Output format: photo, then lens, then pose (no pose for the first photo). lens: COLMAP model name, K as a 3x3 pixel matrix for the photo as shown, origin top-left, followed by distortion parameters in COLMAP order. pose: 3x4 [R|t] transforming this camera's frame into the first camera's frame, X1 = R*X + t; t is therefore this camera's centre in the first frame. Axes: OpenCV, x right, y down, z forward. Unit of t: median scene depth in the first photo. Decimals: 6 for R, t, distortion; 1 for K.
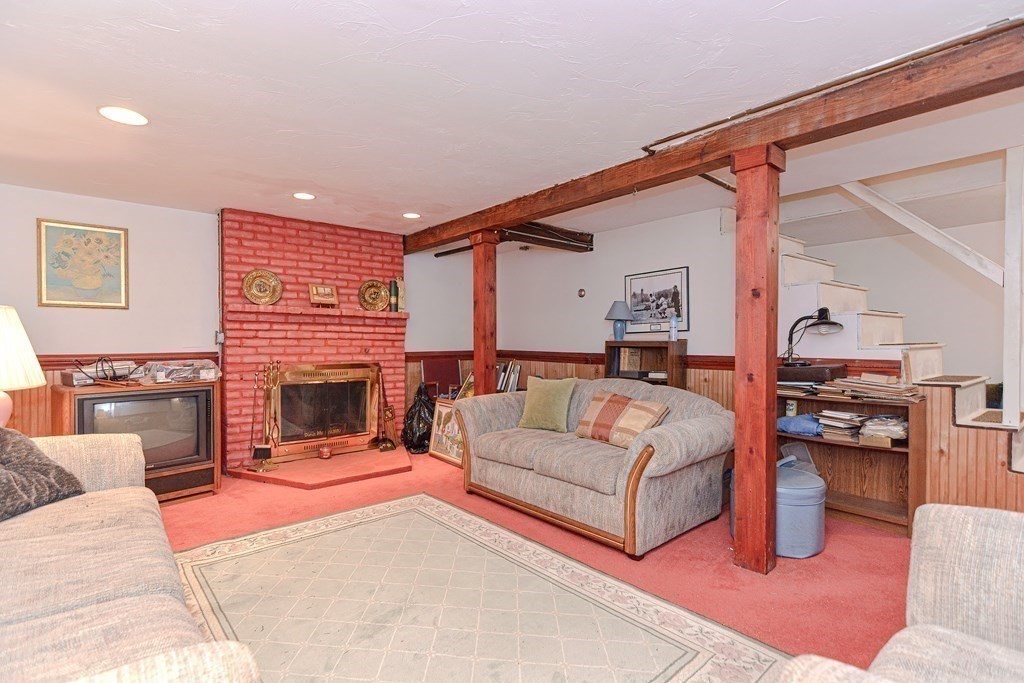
lens RADIAL K [[499.5, 0, 517.2], [0, 499.5, 344.9], [0, 0, 1]] dist [0.017451, -0.010141]
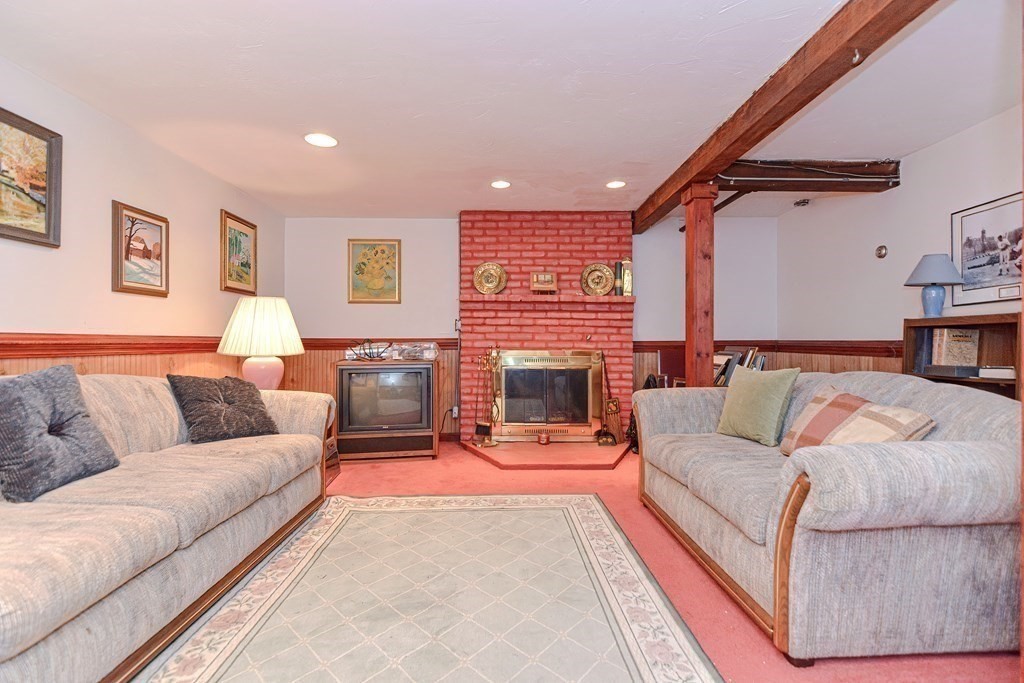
lens RADIAL K [[499.5, 0, 511.2], [0, 499.5, 342.1], [0, 0, 1]] dist [0.017451, -0.010141]
pose [[0.766155, -0.002109, -0.642652, 0.211595], [-0.005759, 0.999932, -0.010146, 0.032231], [0.642630, 0.011474, 0.766091, 0.187907]]
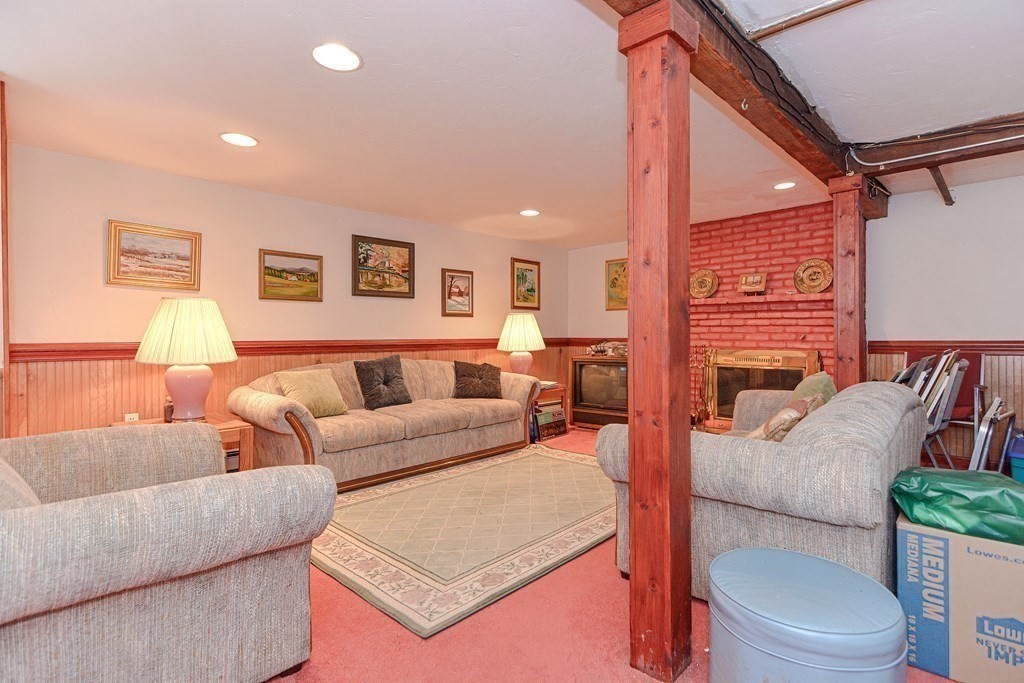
lens RADIAL K [[499.5, 0, 512.8], [0, 499.5, 334.7], [0, 0, 1]] dist [0.017451, -0.010141]
pose [[0.065891, -0.002385, -0.997824, 0.623000], [-0.004330, 0.999987, -0.002676, 0.011844], [0.997817, 0.004497, 0.065880, 0.437191]]
